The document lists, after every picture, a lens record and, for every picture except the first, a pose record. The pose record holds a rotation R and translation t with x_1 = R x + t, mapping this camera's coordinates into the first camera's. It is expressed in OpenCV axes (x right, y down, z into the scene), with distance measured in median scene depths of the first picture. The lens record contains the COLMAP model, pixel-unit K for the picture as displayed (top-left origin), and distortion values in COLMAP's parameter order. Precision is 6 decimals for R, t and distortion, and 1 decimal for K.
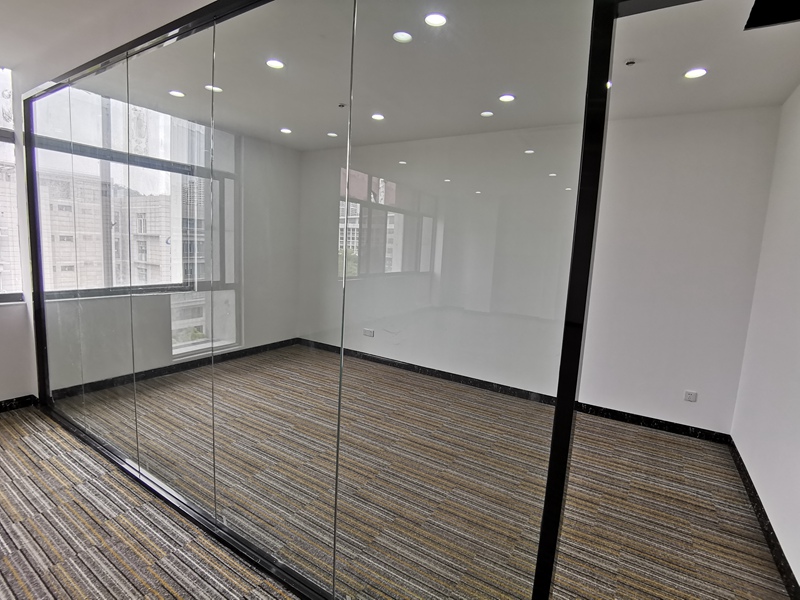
lens RADIAL K [[411.0, 0, 400.0], [0, 411.0, 300.0], [0, 0, 1]] dist [0.000521, -0.000317]
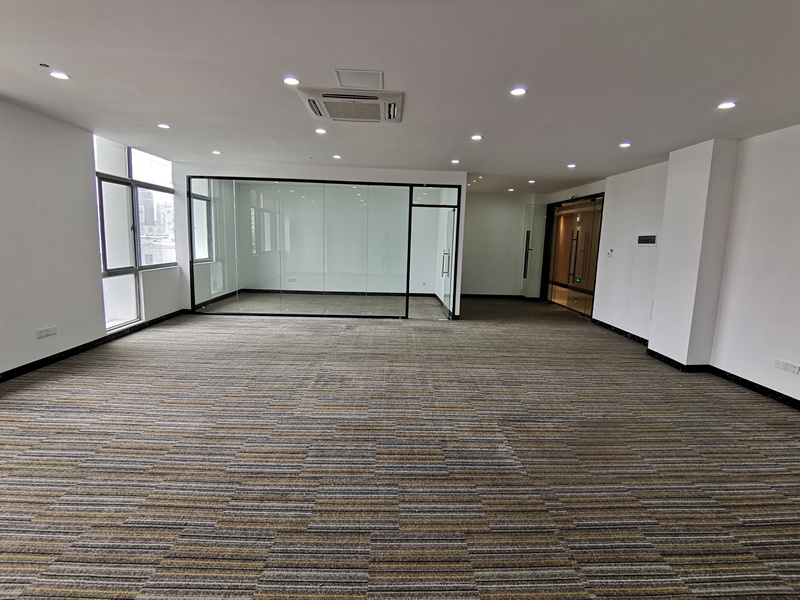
lens RADIAL K [[411.0, 0, 400.0], [0, 411.0, 300.0], [0, 0, 1]] dist [0.000521, -0.000317]
pose [[0.842898, -0.105604, 0.527609, -0.208131], [0.081003, 0.994281, 0.069603, 0.024415], [-0.531941, -0.015930, 0.846631, -0.287652]]
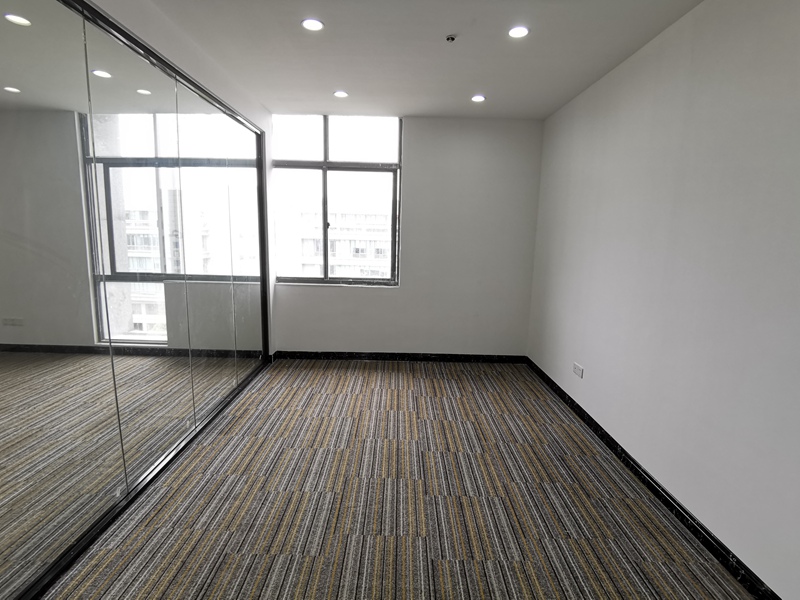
lens RADIAL K [[402.6, 0, 400.0], [0, 402.6, 300.0], [0, 0, 1]] dist [0.001856, -0.000223]
pose [[0.545865, 0.103829, -0.831415, 0.448080], [-0.112216, 0.992412, 0.050260, -0.052175], [0.830325, 0.065864, 0.553374, 0.588710]]
